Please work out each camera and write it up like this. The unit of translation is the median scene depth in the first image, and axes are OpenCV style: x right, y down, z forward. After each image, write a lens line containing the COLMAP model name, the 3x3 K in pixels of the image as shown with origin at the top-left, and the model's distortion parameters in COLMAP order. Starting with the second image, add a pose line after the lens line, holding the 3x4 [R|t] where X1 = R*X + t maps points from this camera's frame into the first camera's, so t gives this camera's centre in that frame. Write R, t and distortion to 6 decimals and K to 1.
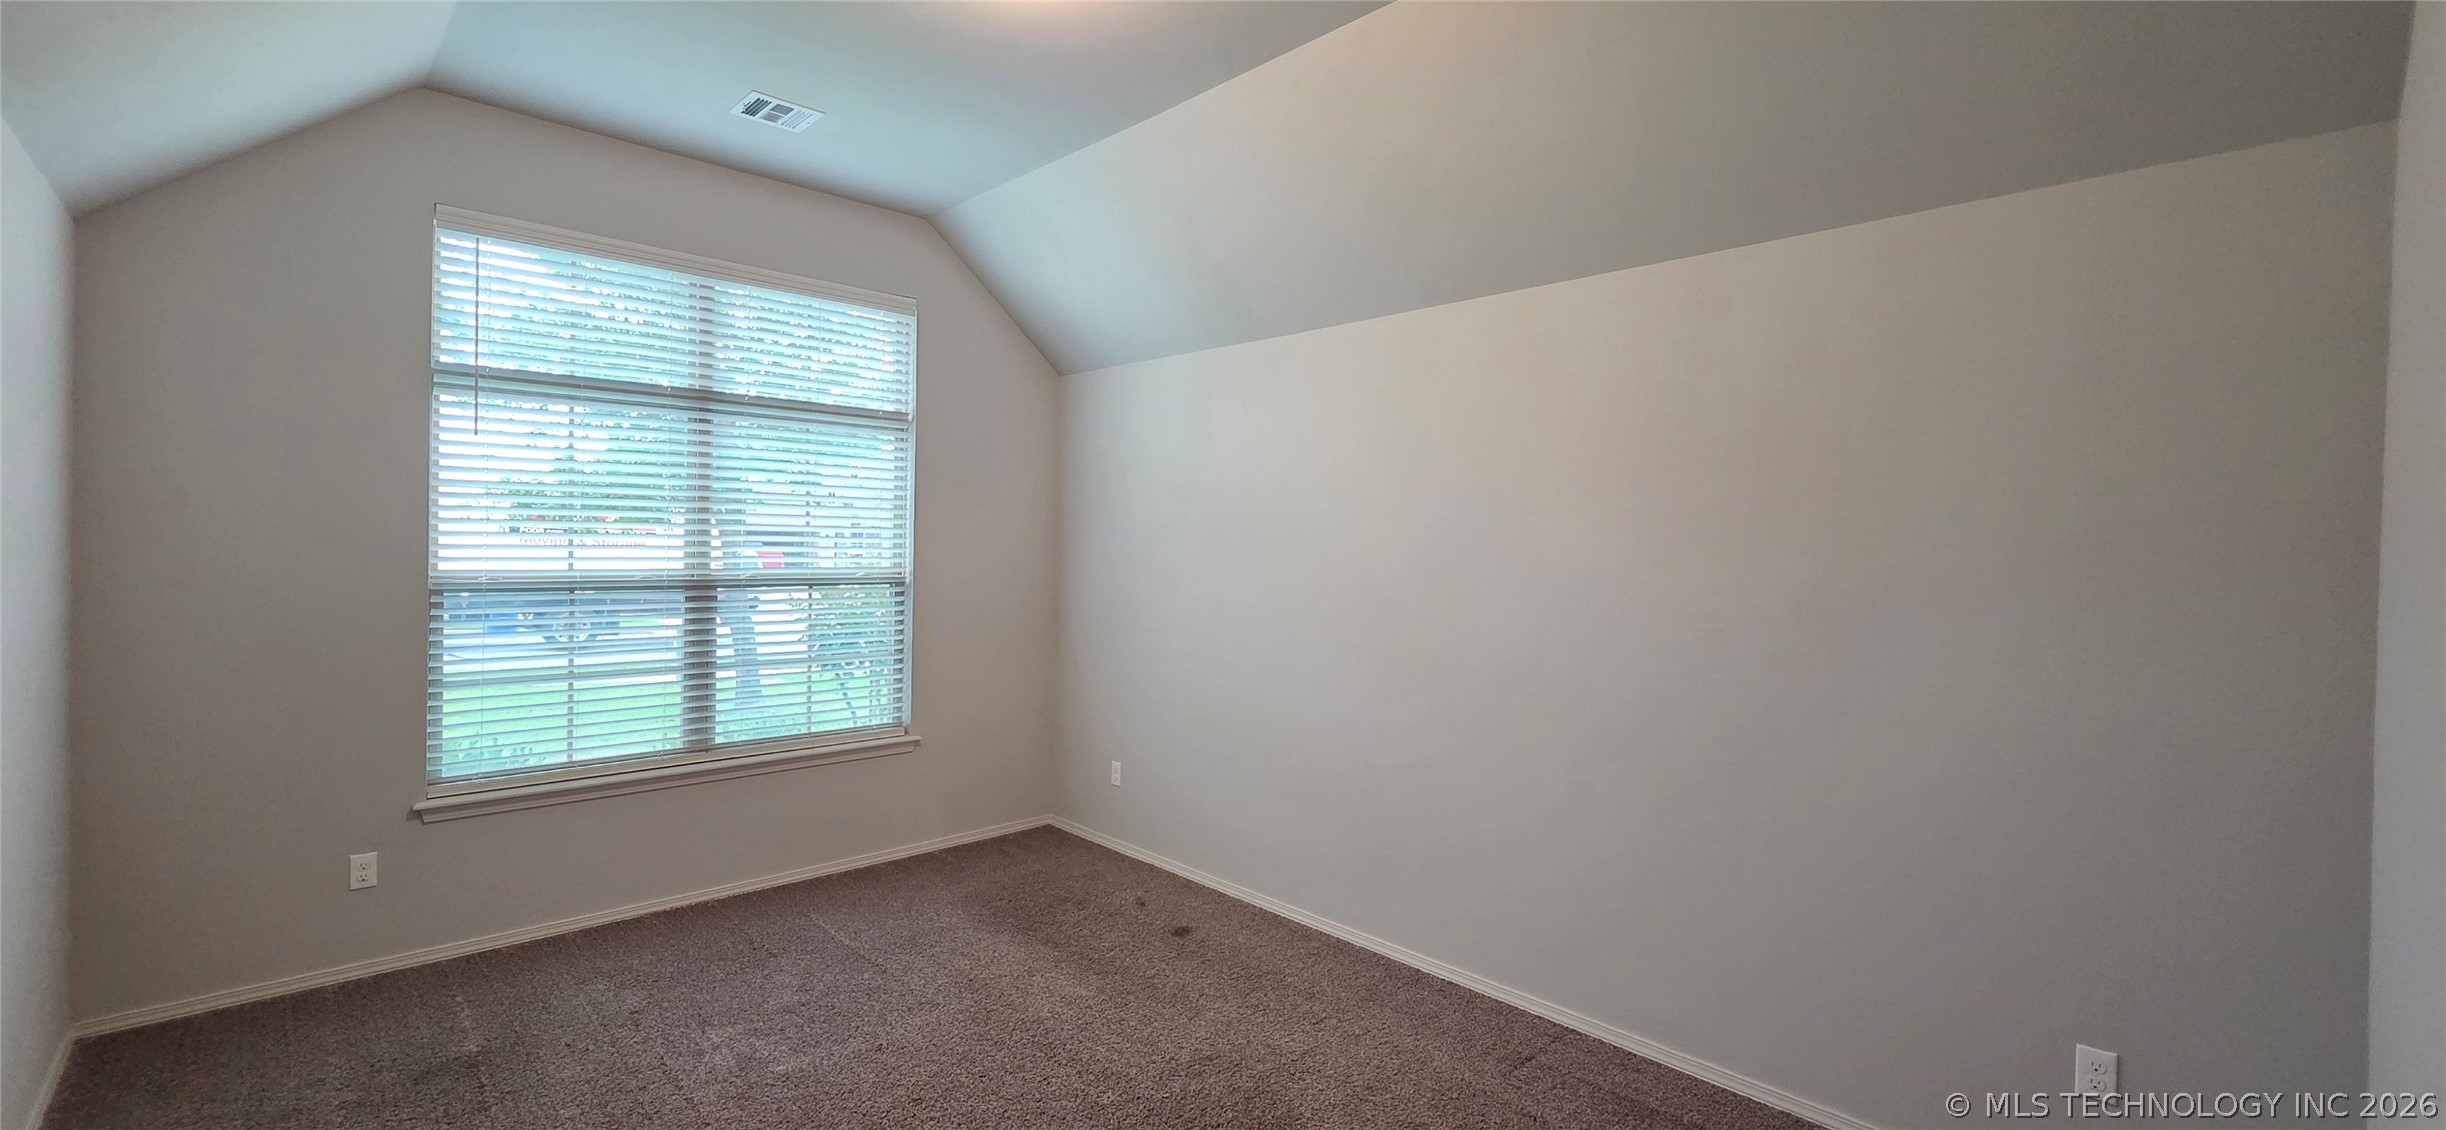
lens RADIAL K [[984.4, 0, 1214.2], [0, 984.4, 542.0], [0, 0, 1]] dist [0.001943, -0.001364]
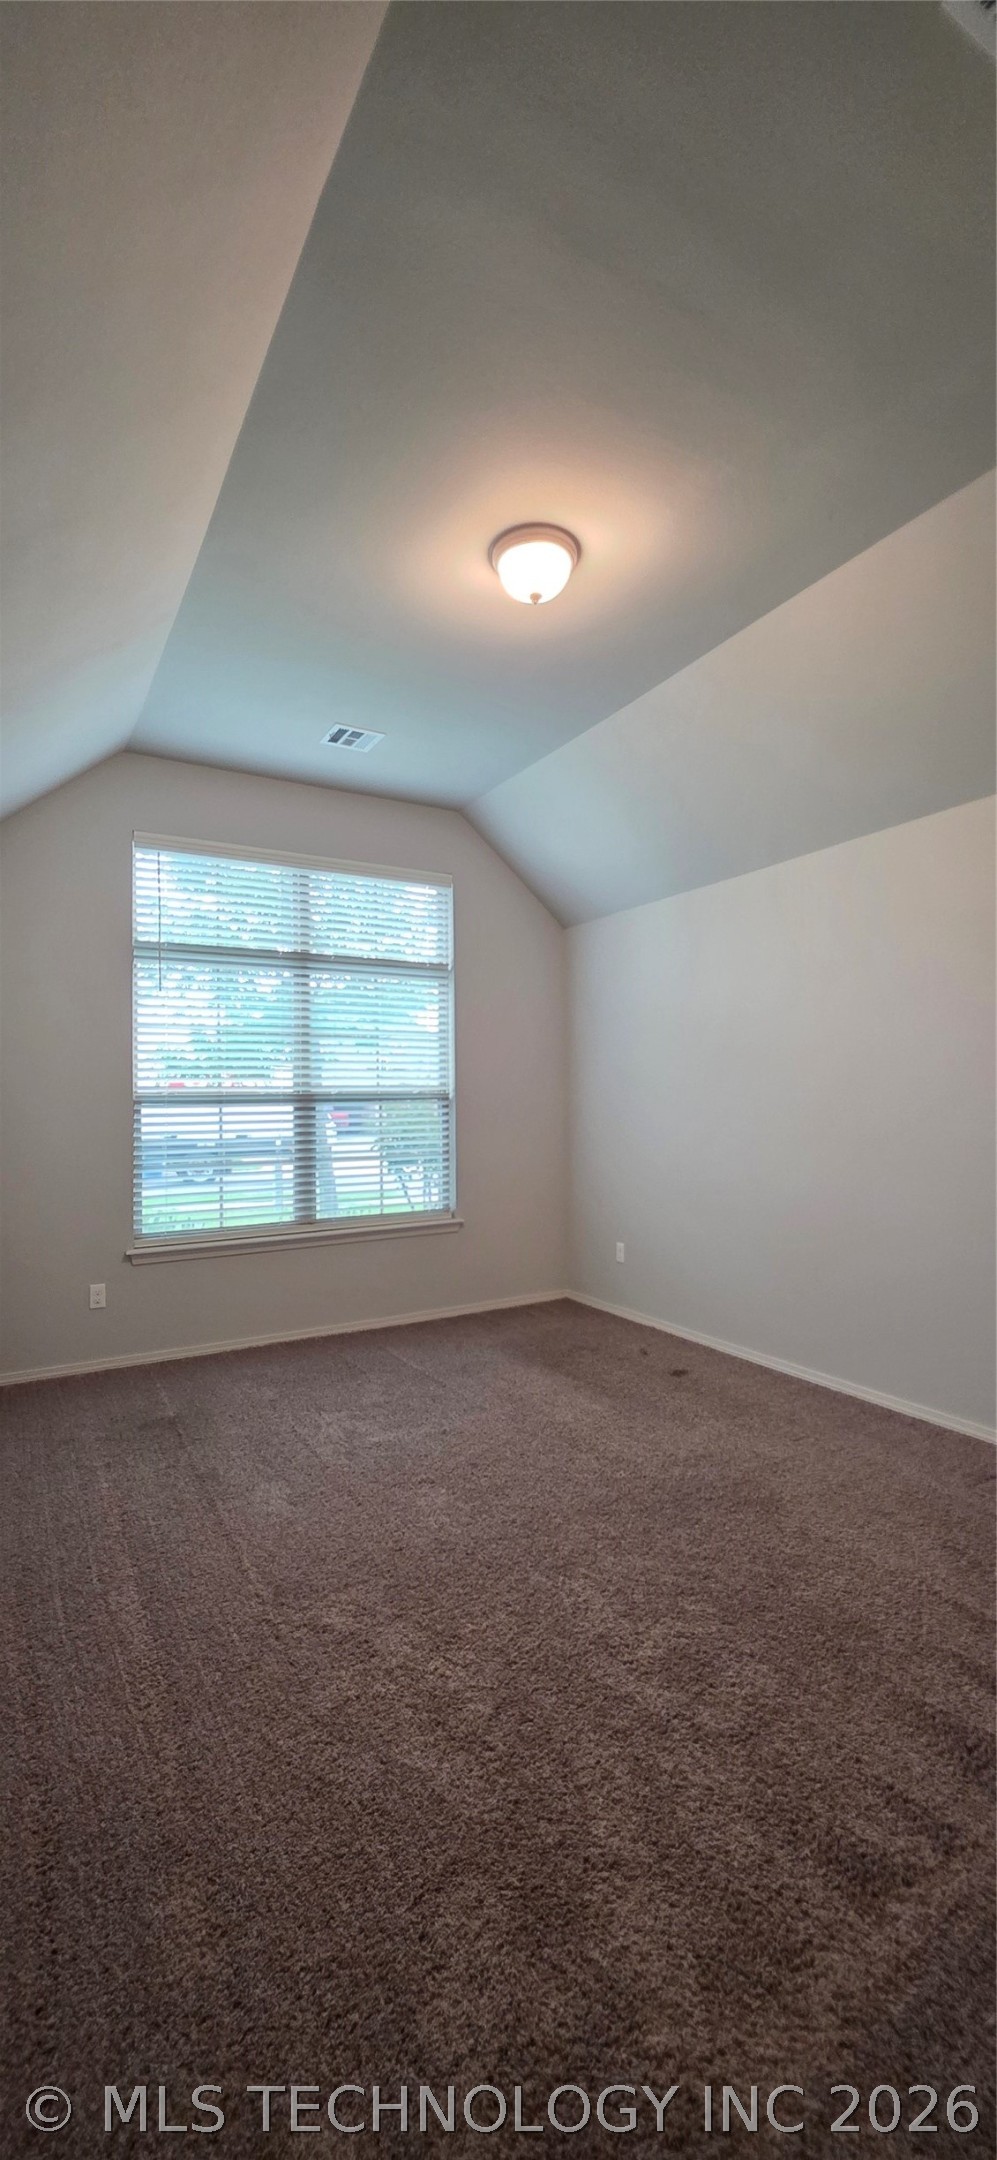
lens RADIAL K [[869.3, 0, 493.0], [0, 869.3, 1095.2], [0, 0, 1]] dist [0.001943, -0.001364]
pose [[0.970703, -0.031031, -0.238271, 0.010406], [0.027100, 0.999437, -0.019757, 0.073735], [0.238750, 0.012721, 0.970998, -0.093818]]
